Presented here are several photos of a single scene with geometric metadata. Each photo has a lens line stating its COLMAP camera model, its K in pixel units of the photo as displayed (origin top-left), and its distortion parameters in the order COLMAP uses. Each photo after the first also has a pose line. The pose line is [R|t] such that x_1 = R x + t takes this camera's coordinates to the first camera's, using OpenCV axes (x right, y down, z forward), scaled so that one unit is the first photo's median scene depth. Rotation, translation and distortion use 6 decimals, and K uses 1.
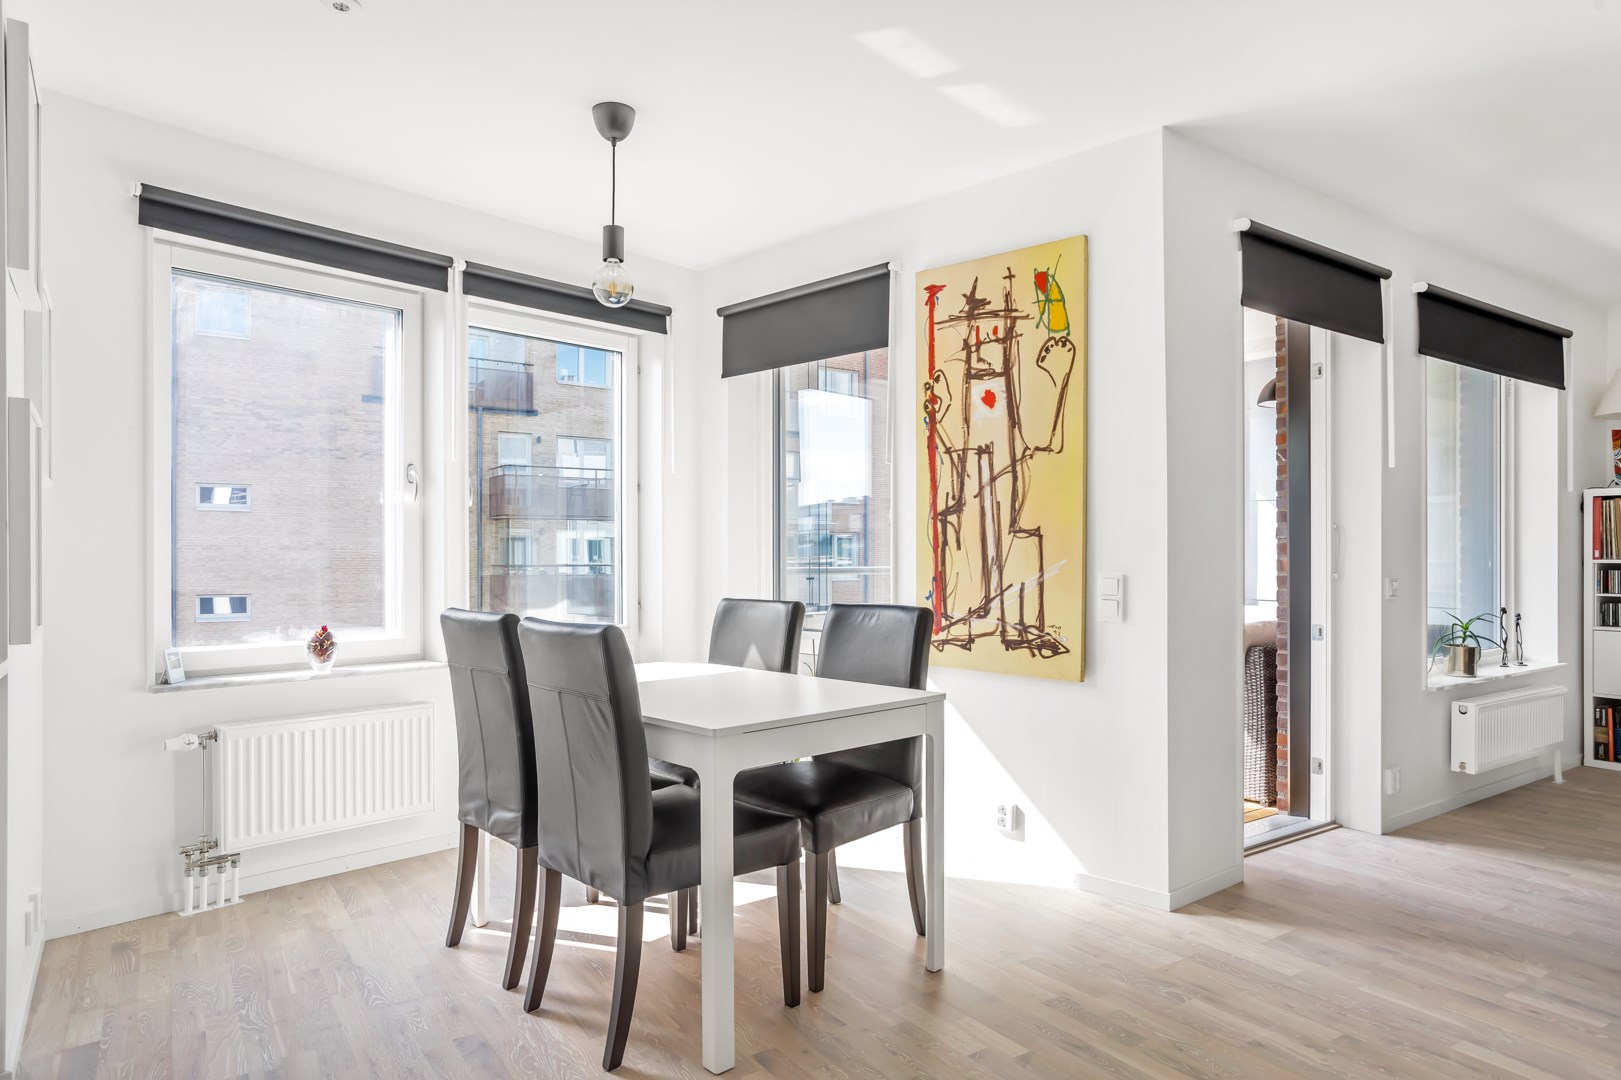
lens RADIAL K [[947.8, 0, 810.5], [0, 947.8, 540.0], [0, 0, 1]] dist [-0.031122, 0.031526]
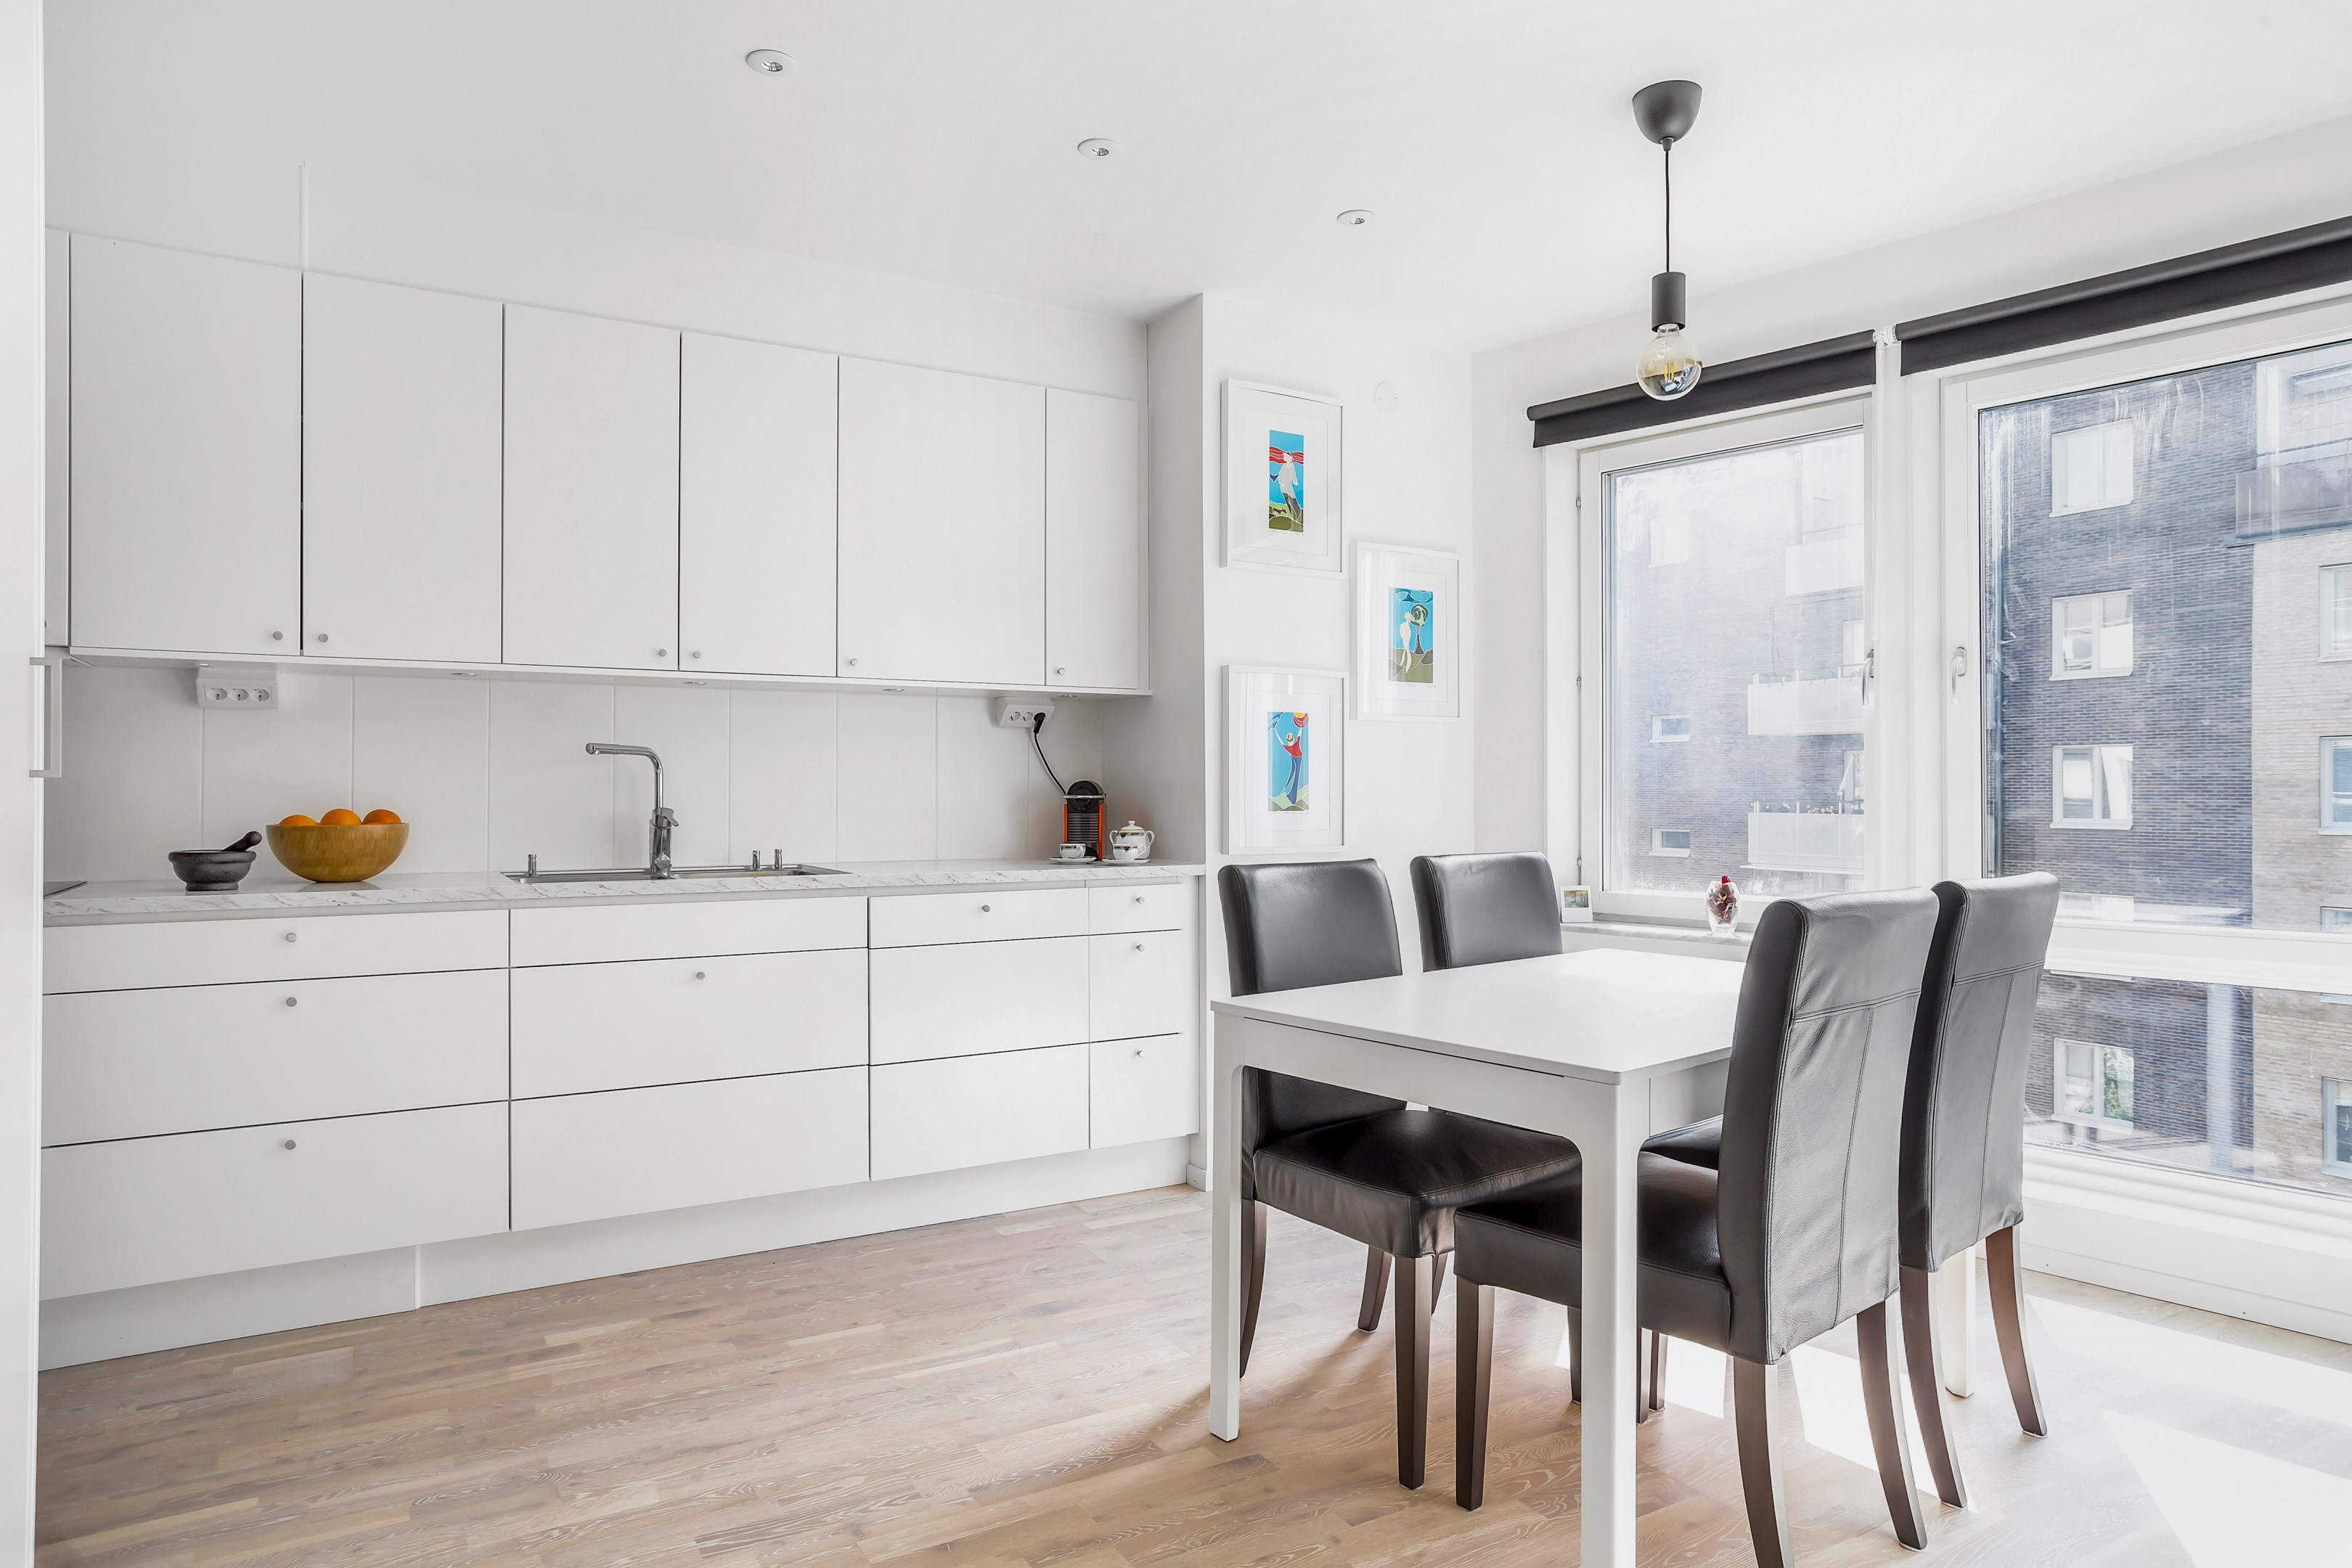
lens RADIAL K [[1379.5, 0, 1176.0], [0, 1379.5, 784.0], [0, 0, 1]] dist [-0.052495, 0.045566]
pose [[-0.065807, -0.001082, -0.997832, 0.665603], [0.008409, 0.999963, -0.001639, 0.013050], [0.997797, -0.008499, -0.065795, 0.648120]]
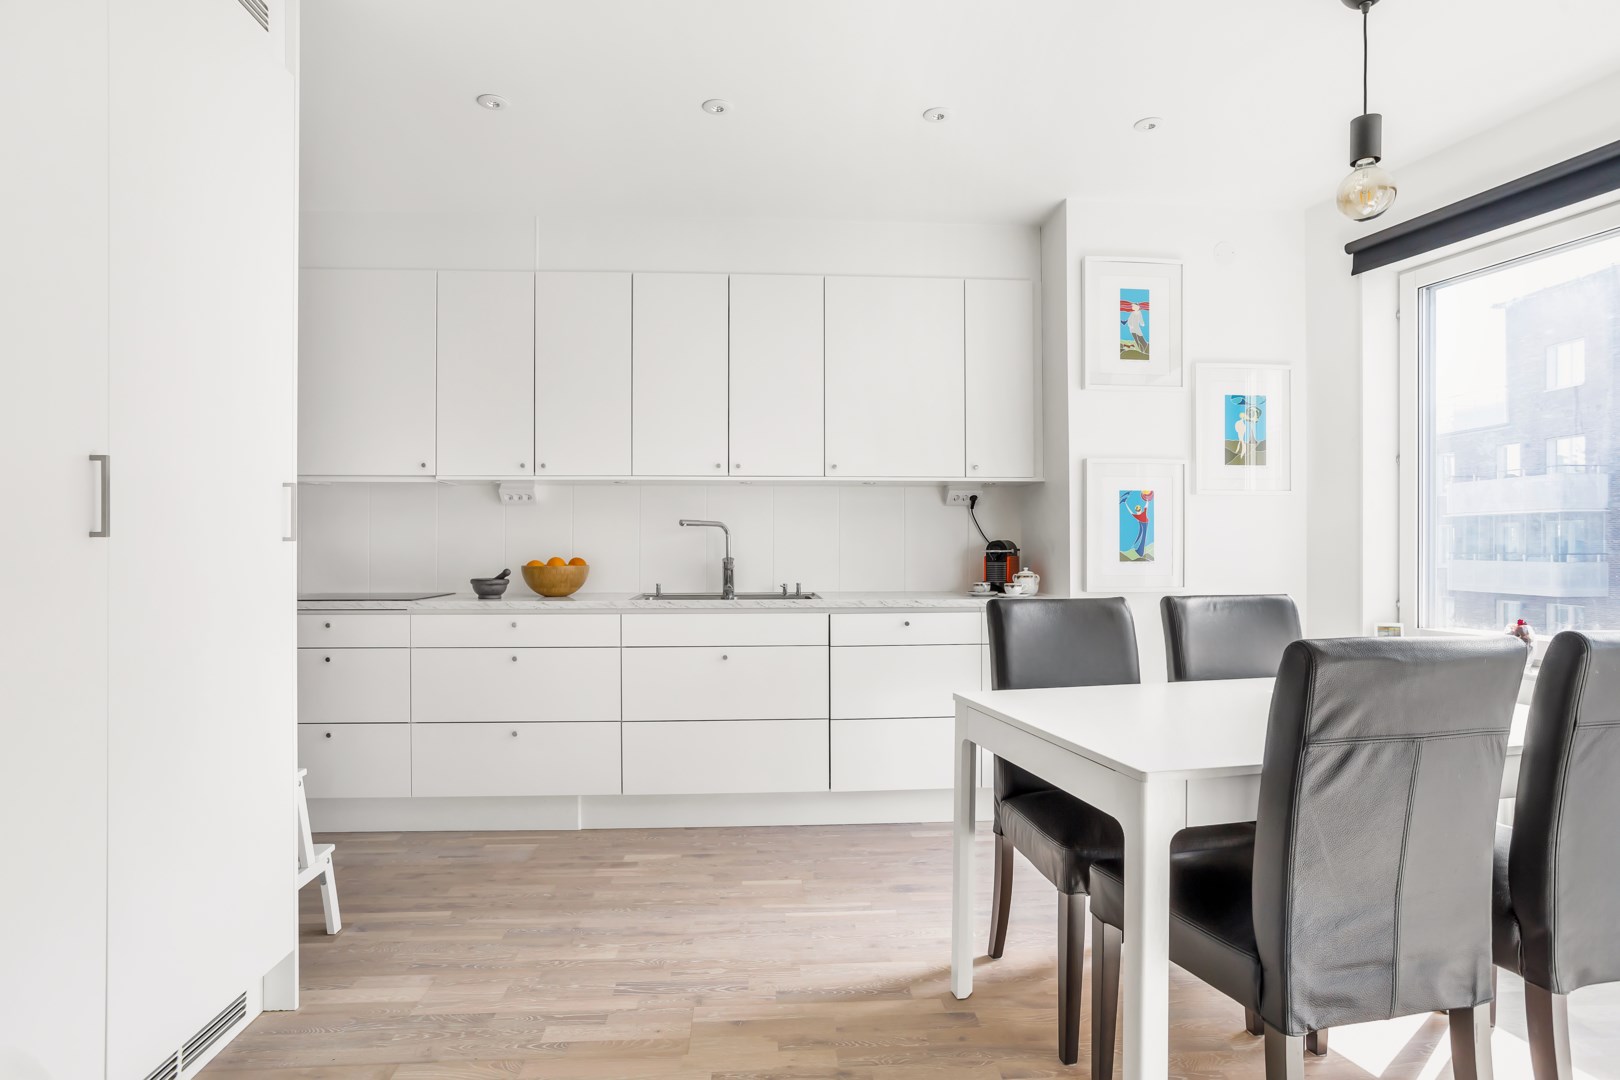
lens RADIAL K [[874.0, 0, 810.4], [0, 874.0, 548.5], [0, 0, 1]] dist [-0.050202, 0.031220]
pose [[-0.505625, 0.005180, -0.862738, 0.565481], [0.009699, 0.999953, 0.000320, 0.015480], [0.862699, -0.008206, -0.505651, 0.859978]]
